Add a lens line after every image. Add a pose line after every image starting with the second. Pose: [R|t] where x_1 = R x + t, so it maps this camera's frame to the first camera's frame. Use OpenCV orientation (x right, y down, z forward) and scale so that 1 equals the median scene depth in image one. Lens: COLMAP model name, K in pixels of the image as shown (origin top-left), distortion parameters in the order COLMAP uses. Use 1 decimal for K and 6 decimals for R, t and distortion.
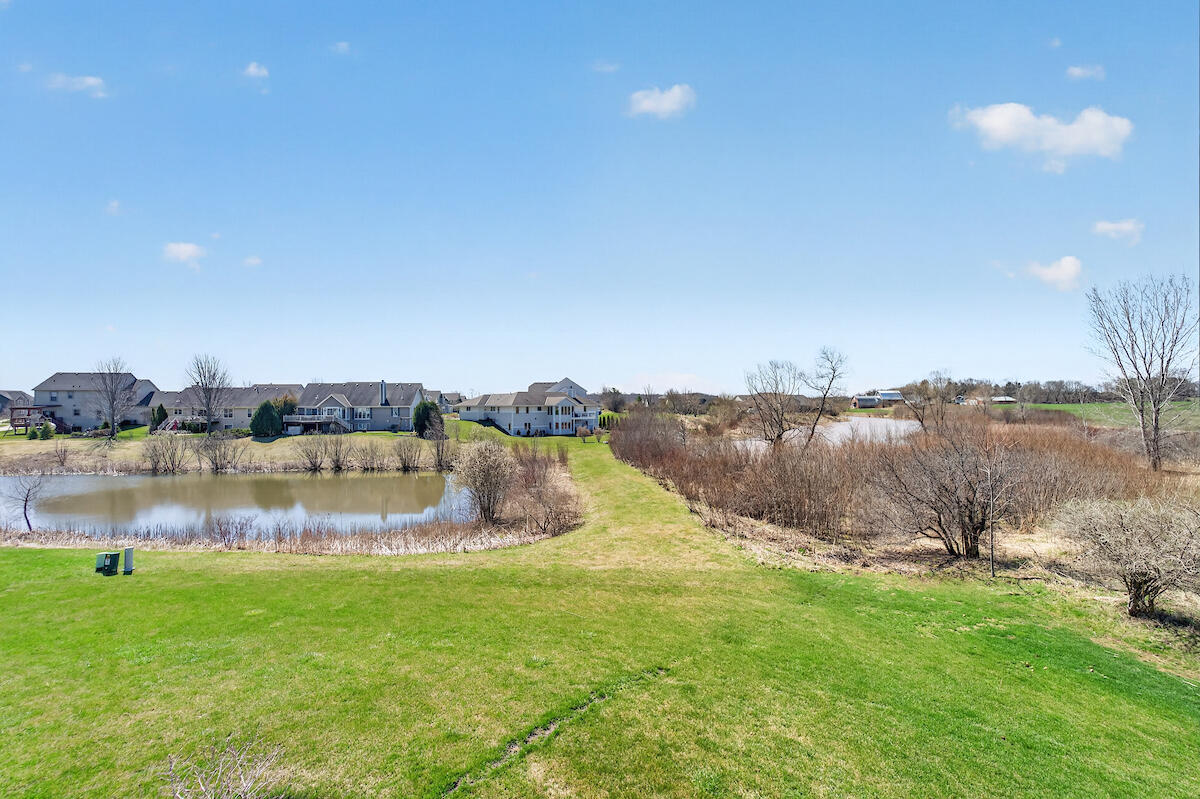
lens RADIAL K [[493.3, 0, 596.6], [0, 493.3, 390.5], [0, 0, 1]] dist [0.002781, 0.002347]
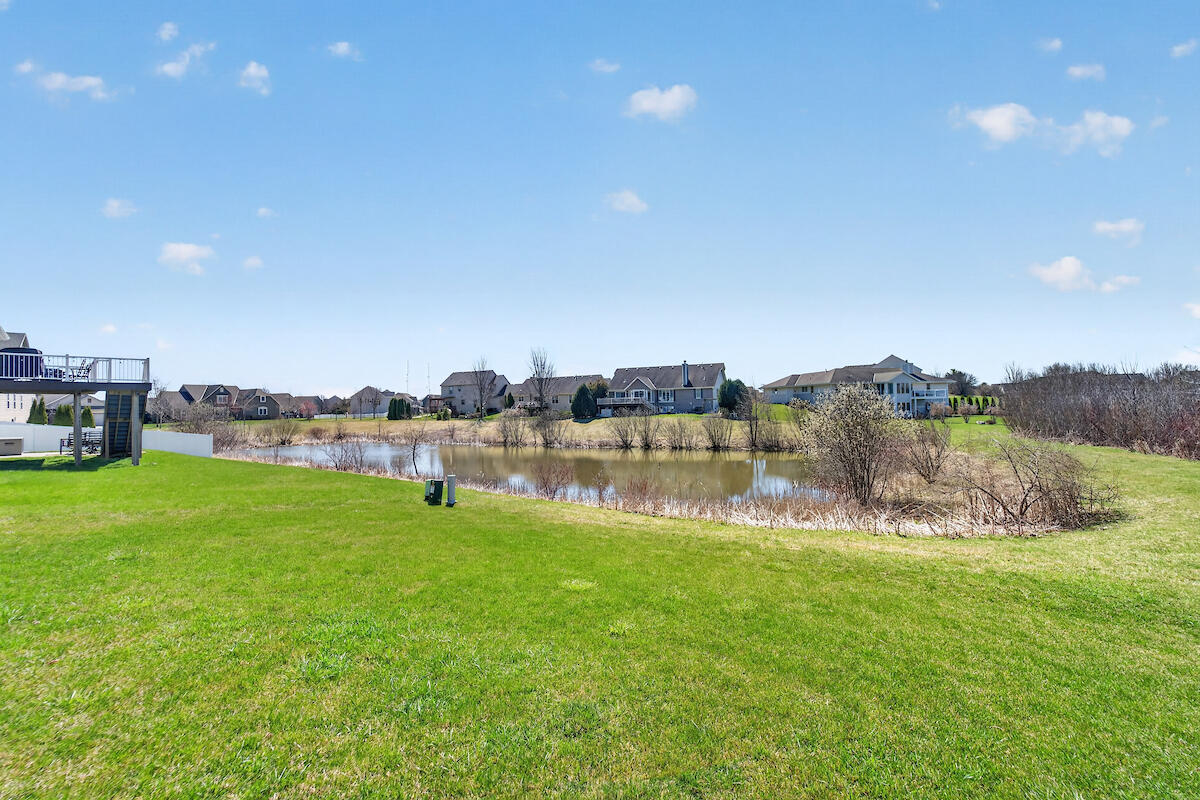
lens RADIAL K [[493.3, 0, 596.0], [0, 493.3, 406.5], [0, 0, 1]] dist [0.002781, 0.002347]
pose [[0.845908, -0.008022, -0.533268, -0.077864], [0.020076, 0.999657, 0.016809, 0.049865], [0.532950, -0.024925, 0.845779, 0.113203]]
